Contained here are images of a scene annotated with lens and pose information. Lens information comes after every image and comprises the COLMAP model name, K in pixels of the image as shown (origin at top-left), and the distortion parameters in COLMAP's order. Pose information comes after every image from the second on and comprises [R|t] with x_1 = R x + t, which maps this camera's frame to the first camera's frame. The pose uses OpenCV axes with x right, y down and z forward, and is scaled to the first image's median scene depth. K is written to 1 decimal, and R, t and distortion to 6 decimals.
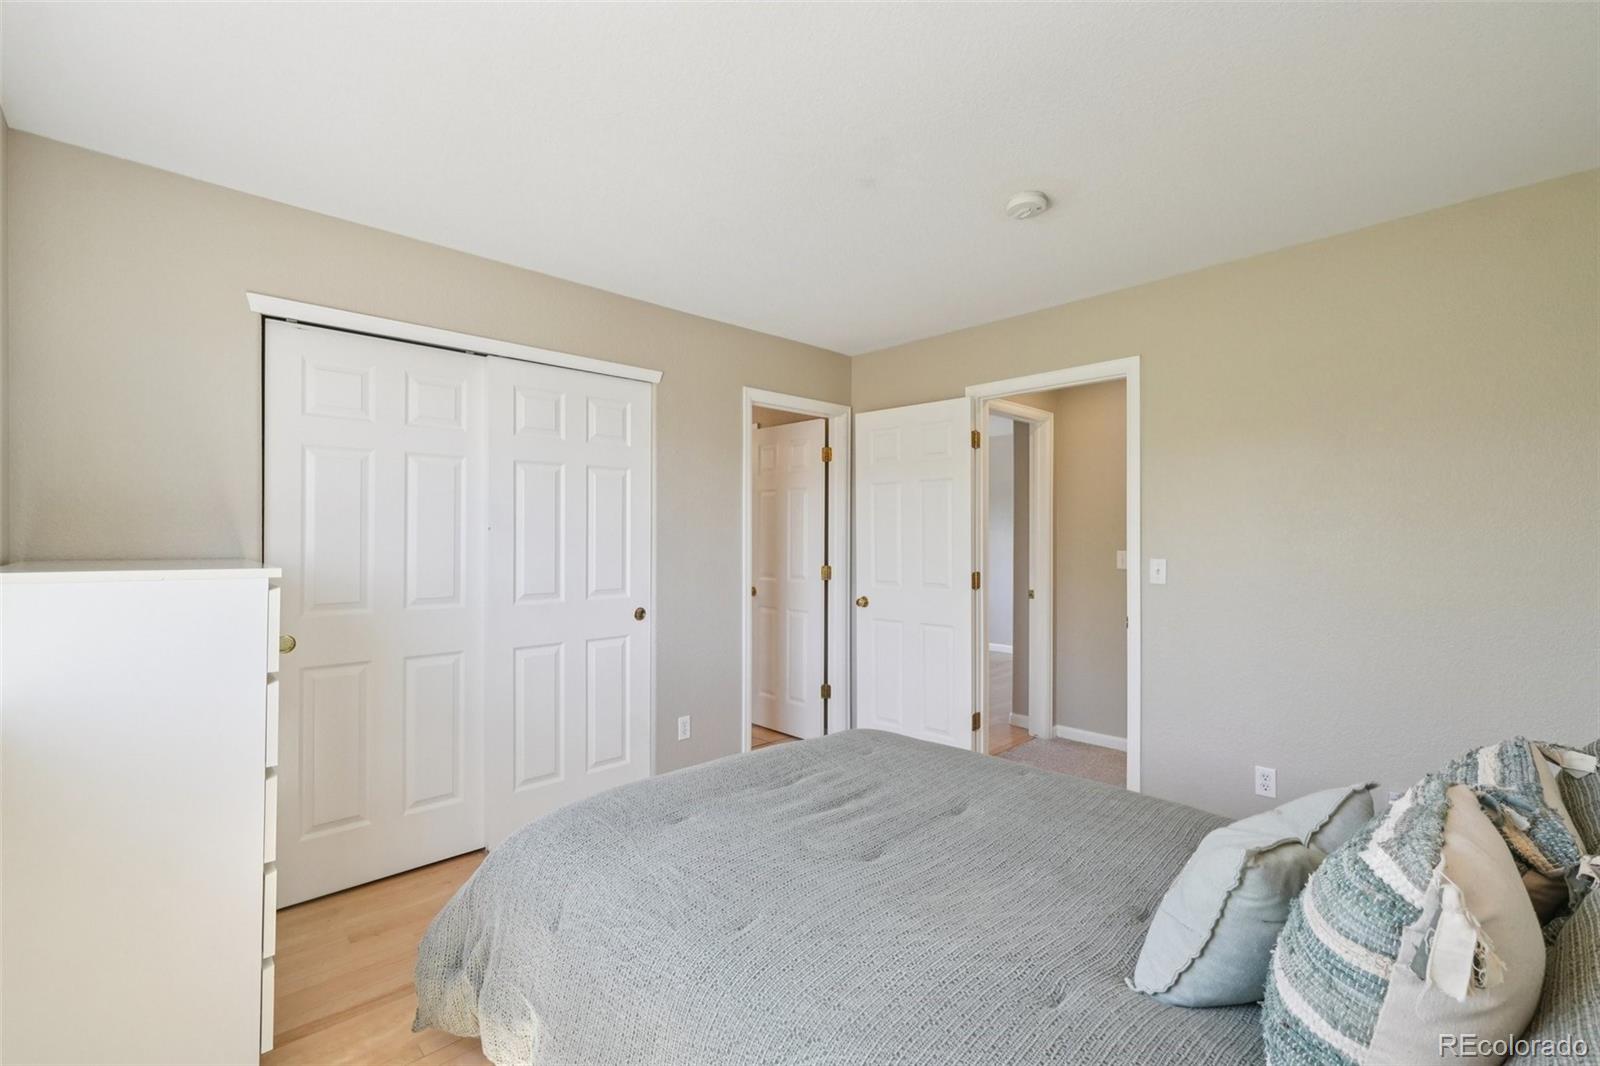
lens RADIAL K [[694.0, 0, 800.0], [0, 694.0, 533.0], [0, 0, 1]] dist [0.014081, 0.000101]
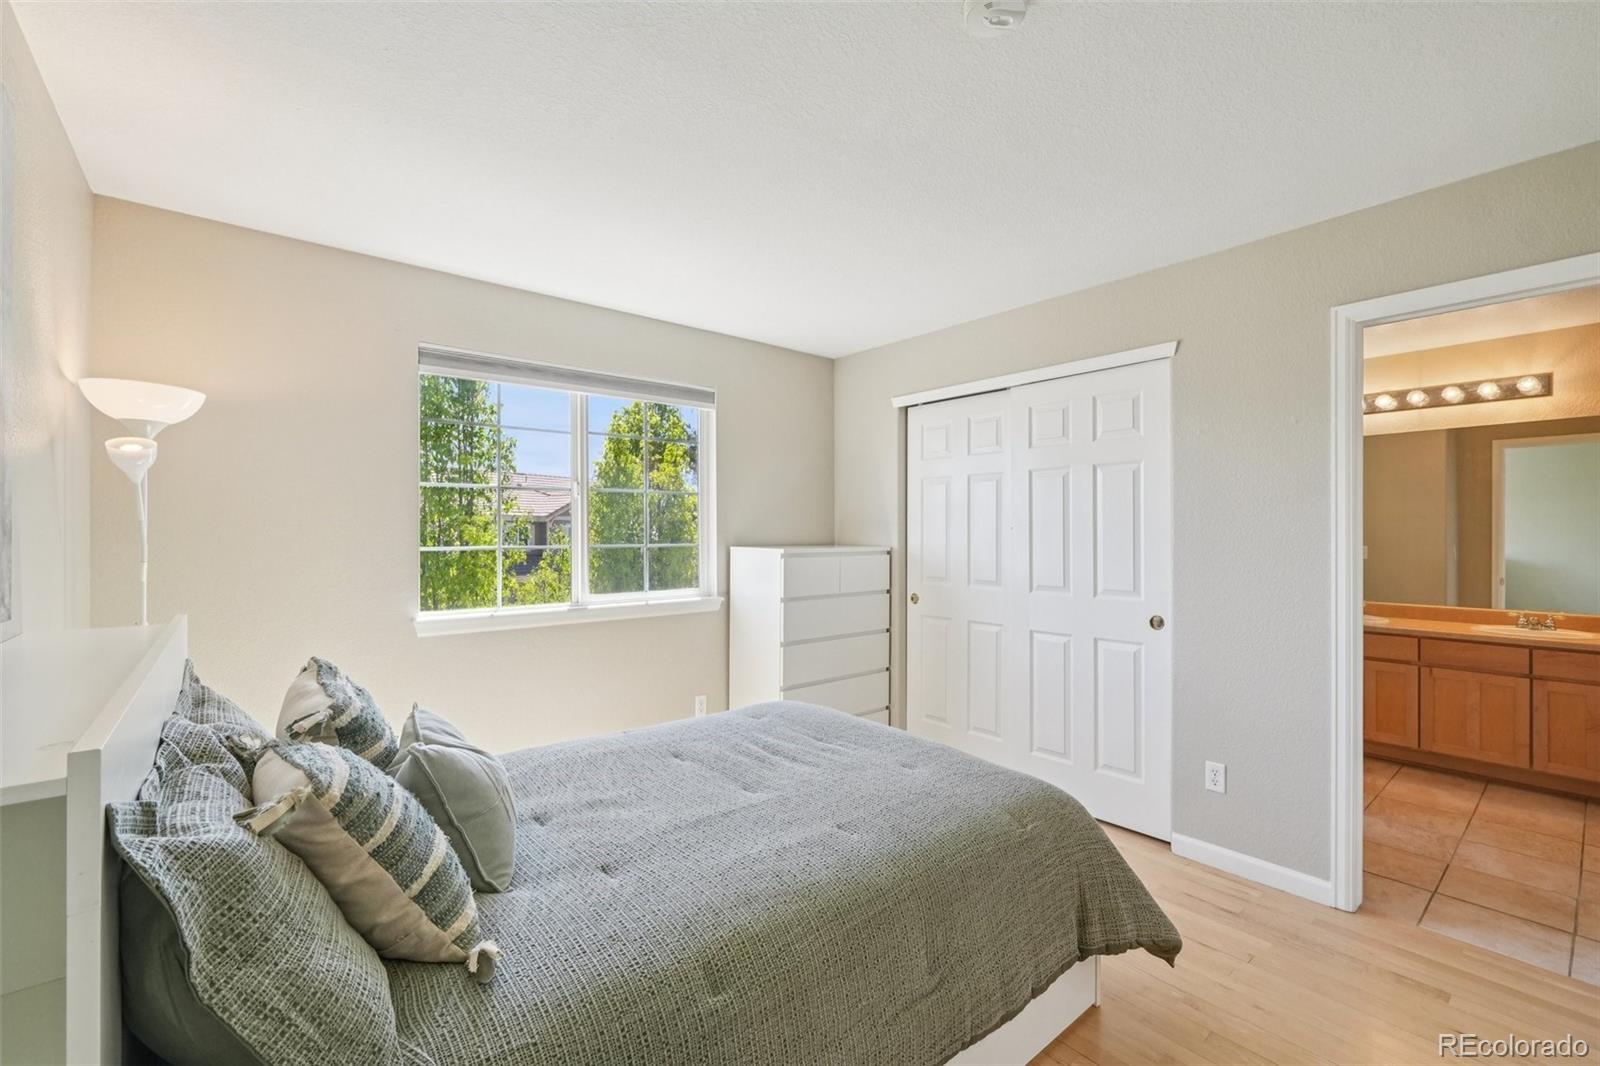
lens RADIAL K [[694.0, 0, 800.0], [0, 694.0, 533.0], [0, 0, 1]] dist [0.014081, 0.000101]
pose [[-0.063228, -0.001757, -0.997998, 0.761634], [0.003971, 0.999990, -0.002012, 0.002735], [0.997991, -0.004090, -0.063221, 0.670899]]
